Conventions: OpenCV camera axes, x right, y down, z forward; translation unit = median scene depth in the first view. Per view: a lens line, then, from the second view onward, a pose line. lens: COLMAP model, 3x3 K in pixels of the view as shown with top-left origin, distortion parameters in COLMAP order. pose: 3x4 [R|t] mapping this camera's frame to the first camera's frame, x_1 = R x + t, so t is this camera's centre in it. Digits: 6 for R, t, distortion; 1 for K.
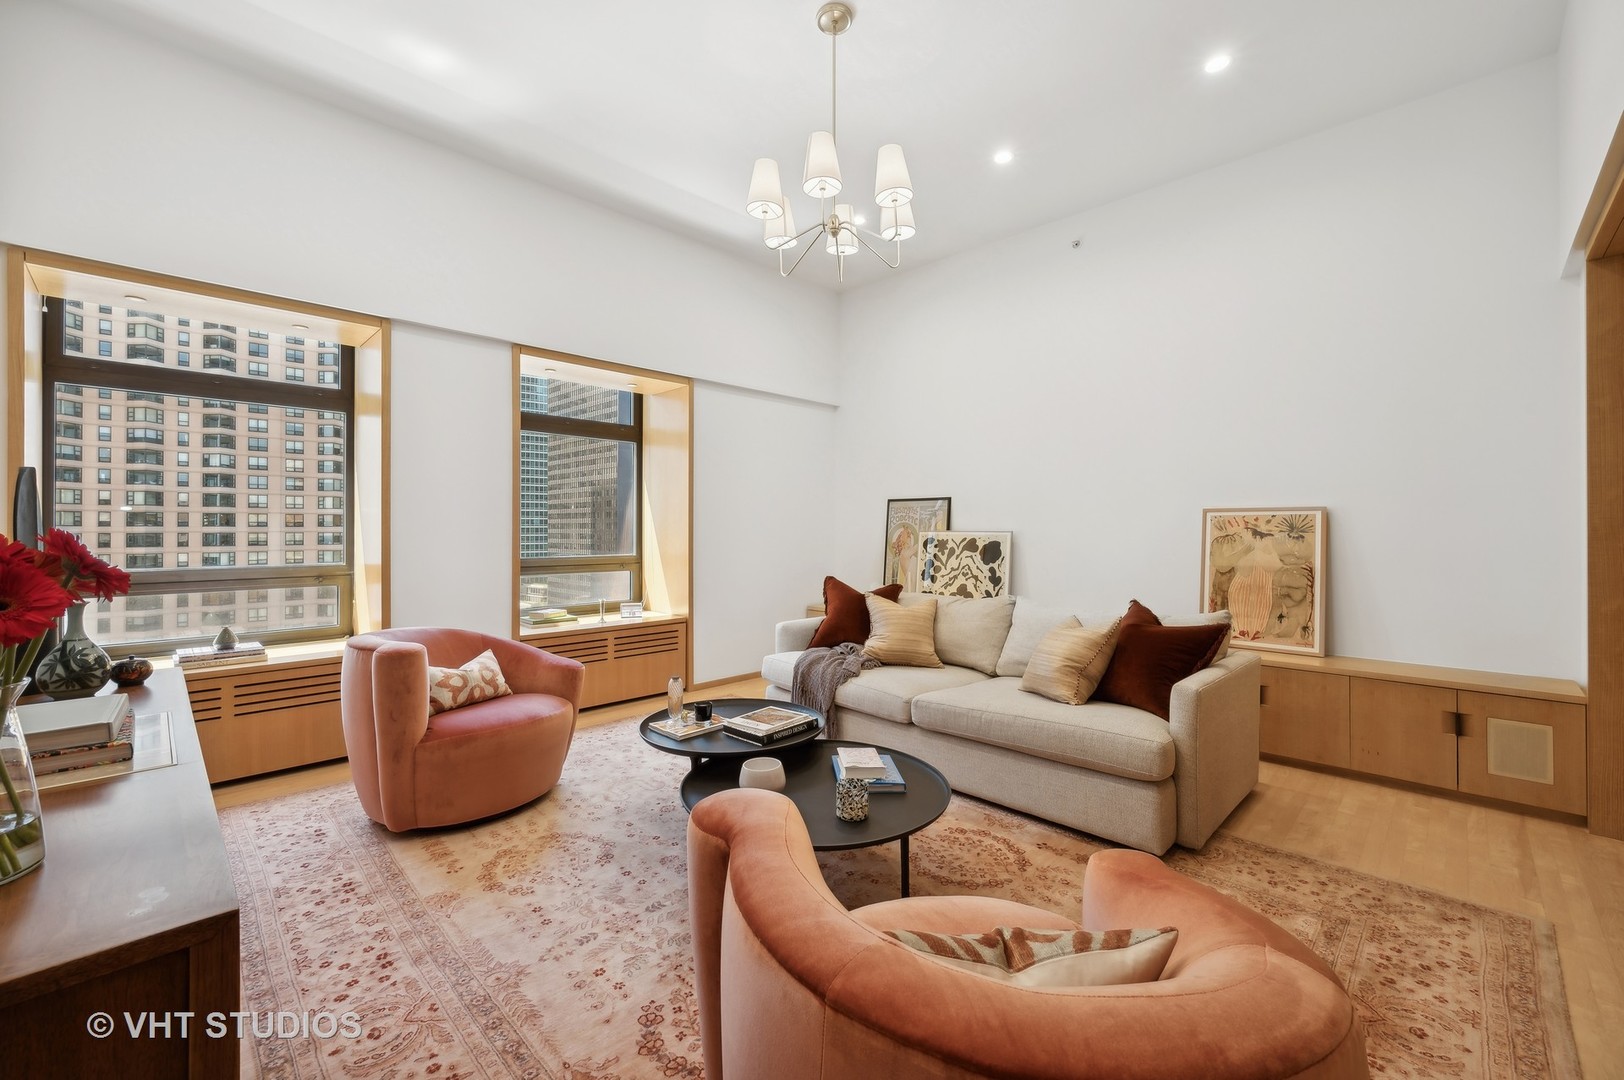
lens RADIAL K [[657.8, 0, 815.3], [0, 657.8, 529.7], [0, 0, 1]] dist [0.000297, -0.000985]
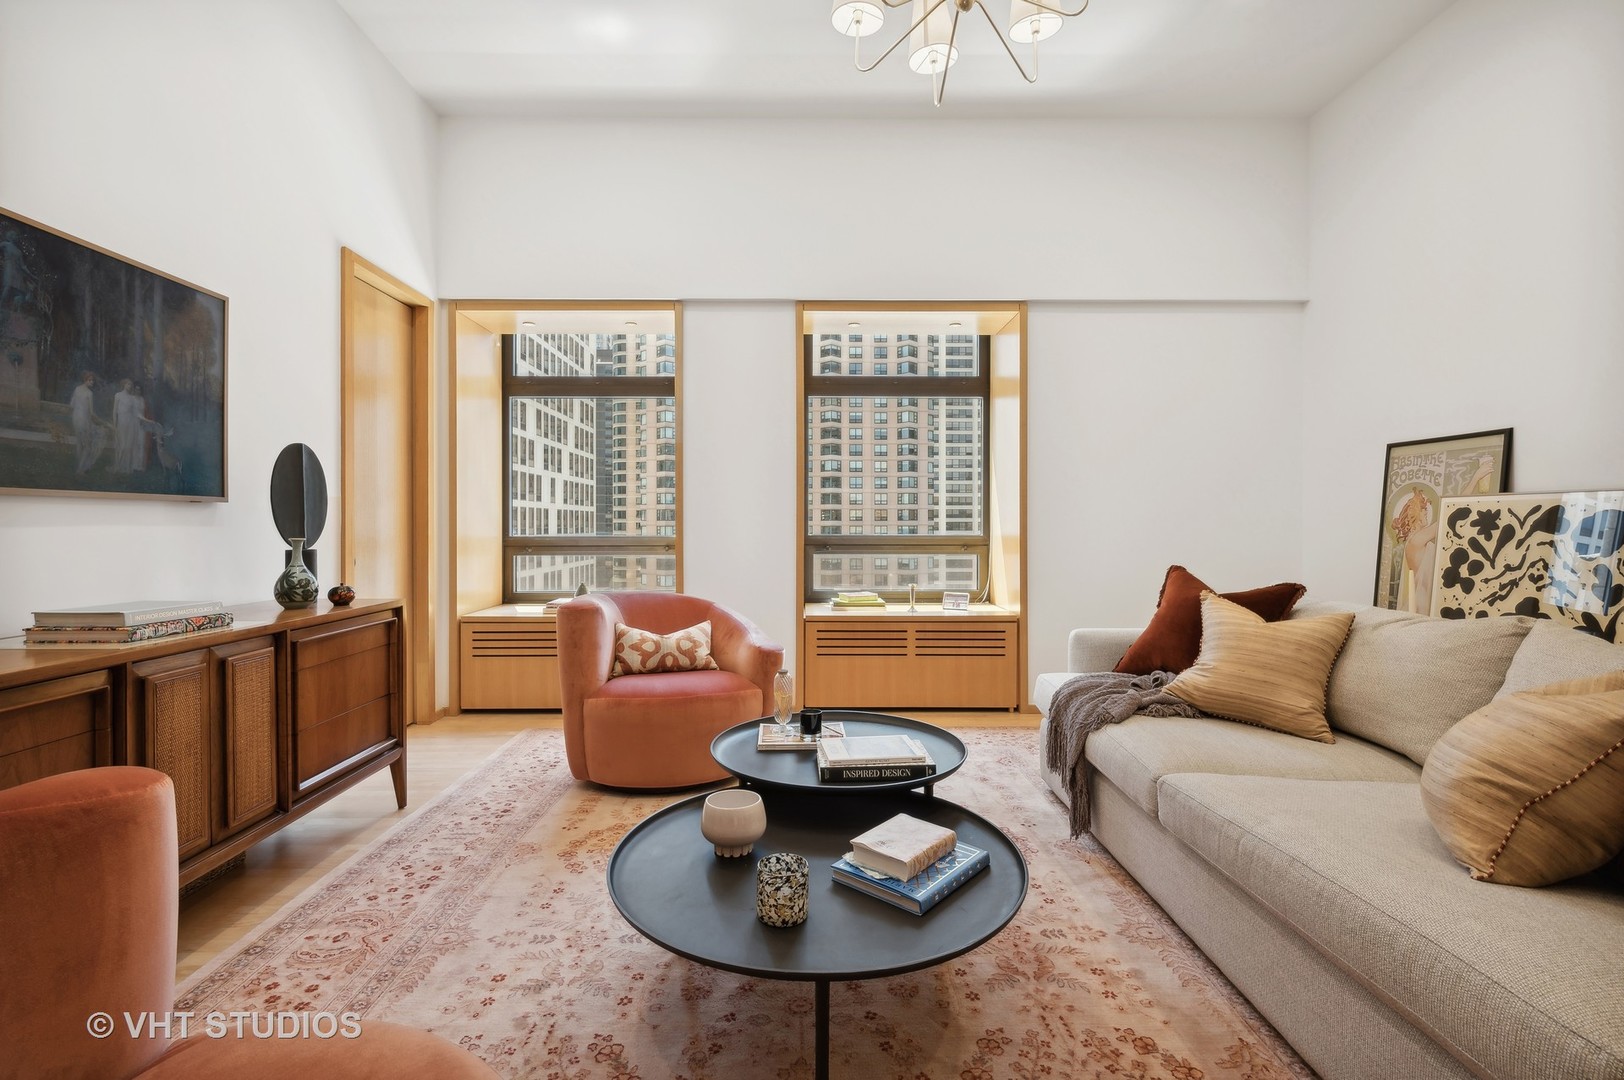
lens RADIAL K [[739.4, 0, 807.6], [0, 739.4, 527.9], [0, 0, 1]] dist [-0.000294, -0.001121]
pose [[0.710395, 0.003196, -0.703796, 0.314431], [0.000546, 0.999987, 0.005092, 0.035946], [0.703803, -0.004002, 0.710384, 0.290192]]
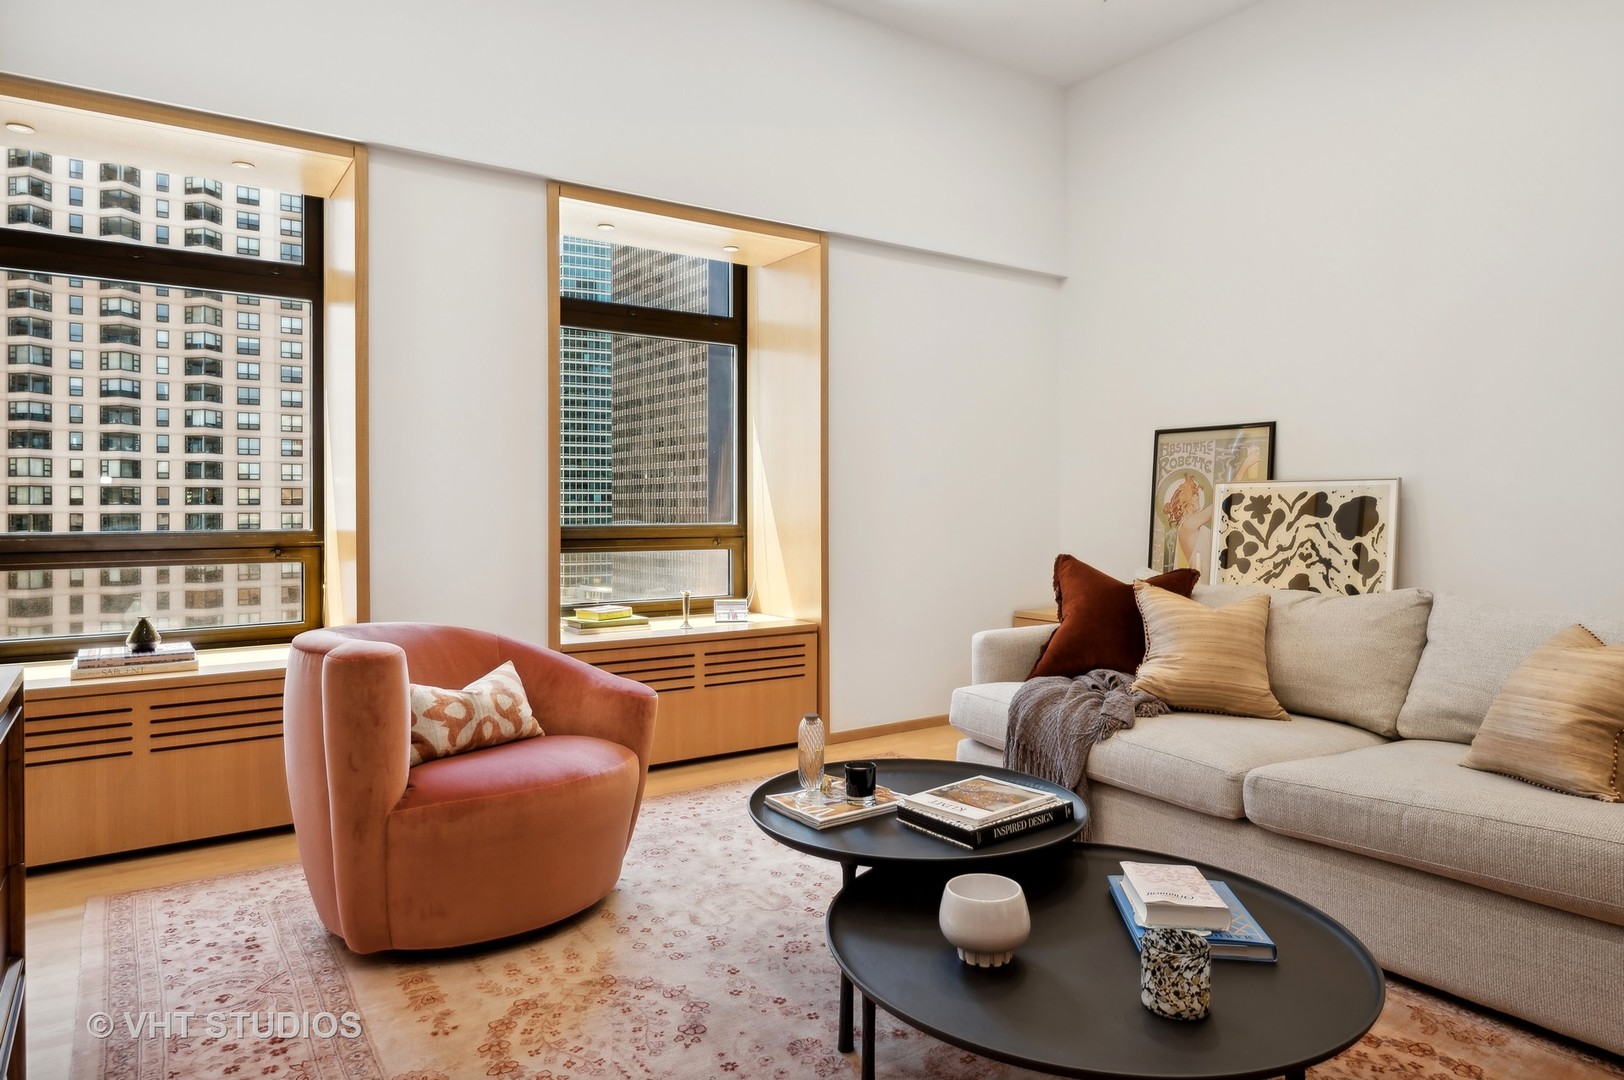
lens RADIAL K [[989.1, 0, 814.0], [0, 989.1, 511.9], [0, 0, 1]] dist [-0.002817, -0.000131]
pose [[0.982941, -0.001931, -0.183909, -0.040294], [0.002552, 0.999992, 0.003144, 0.035146], [0.183902, -0.003560, 0.982938, 0.126985]]
